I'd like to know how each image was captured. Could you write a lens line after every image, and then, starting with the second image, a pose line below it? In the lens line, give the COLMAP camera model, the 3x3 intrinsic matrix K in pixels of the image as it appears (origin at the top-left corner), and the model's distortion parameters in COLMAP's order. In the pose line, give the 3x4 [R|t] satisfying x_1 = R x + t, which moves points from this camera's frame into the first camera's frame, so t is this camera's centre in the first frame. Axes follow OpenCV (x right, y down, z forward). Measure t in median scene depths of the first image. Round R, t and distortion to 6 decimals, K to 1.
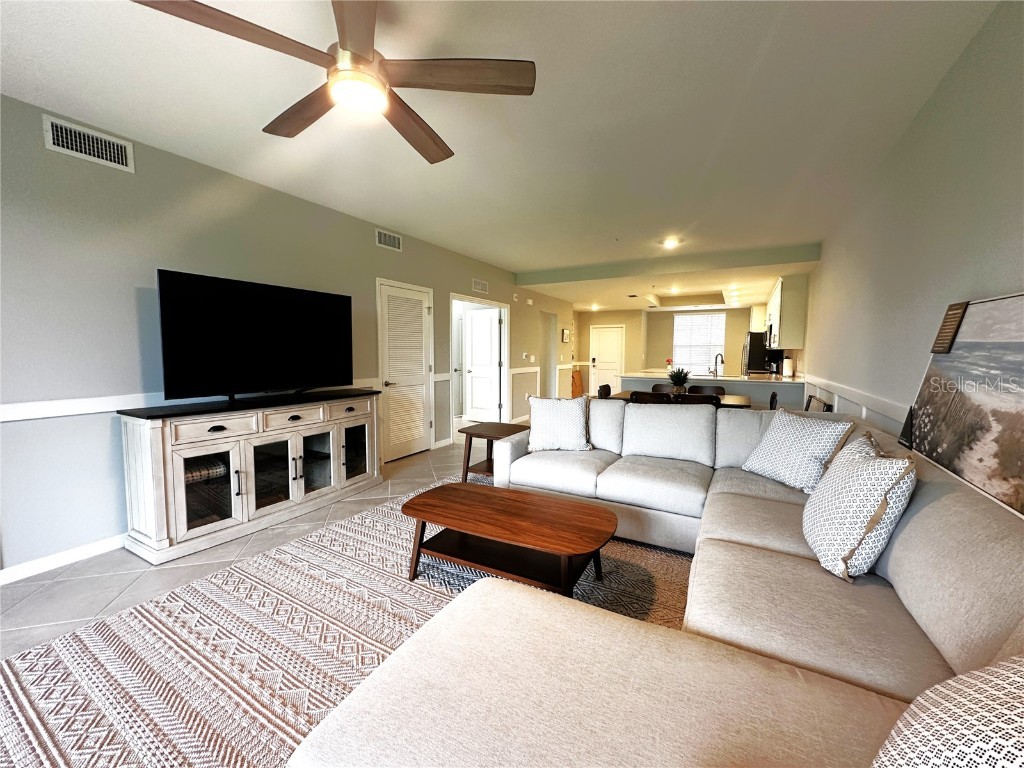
lens RADIAL K [[408.0, 0, 508.8], [0, 408.0, 379.7], [0, 0, 1]] dist [-0.003069, 0.000059]
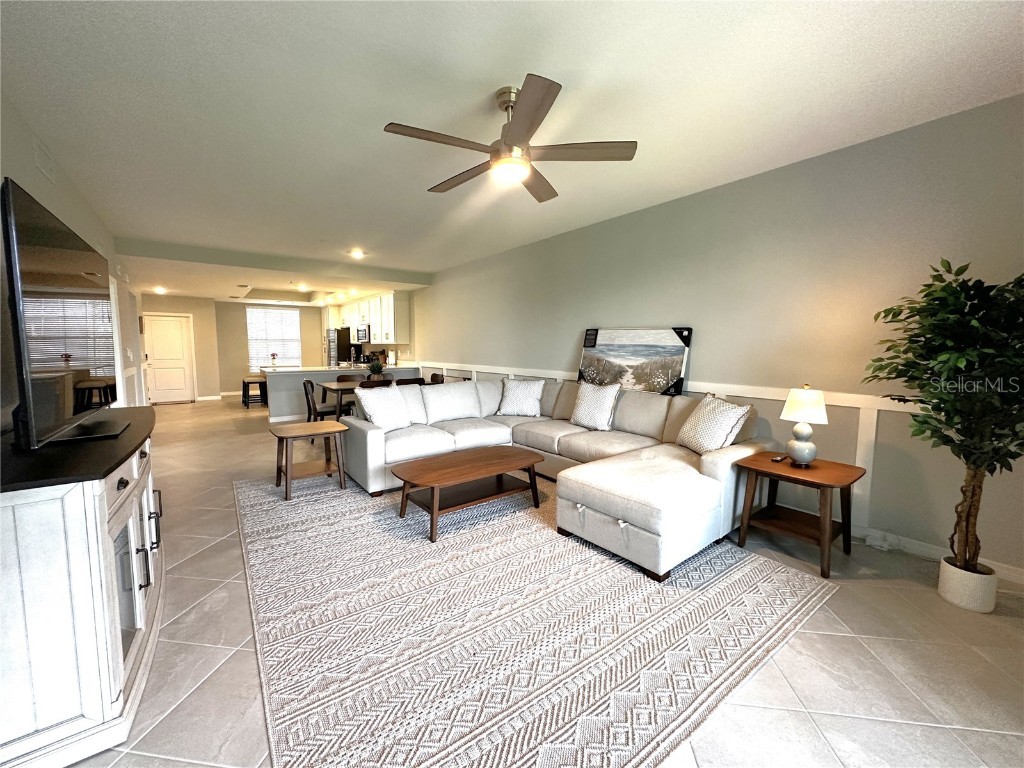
lens RADIAL K [[408.0, 0, 506.7], [0, 408.0, 381.4], [0, 0, 1]] dist [-0.003069, 0.000059]
pose [[0.408257, -0.082982, 0.909088, -0.418407], [0.064235, 0.996003, 0.062069, -0.011522], [-0.910604, 0.033055, 0.411955, 0.106827]]
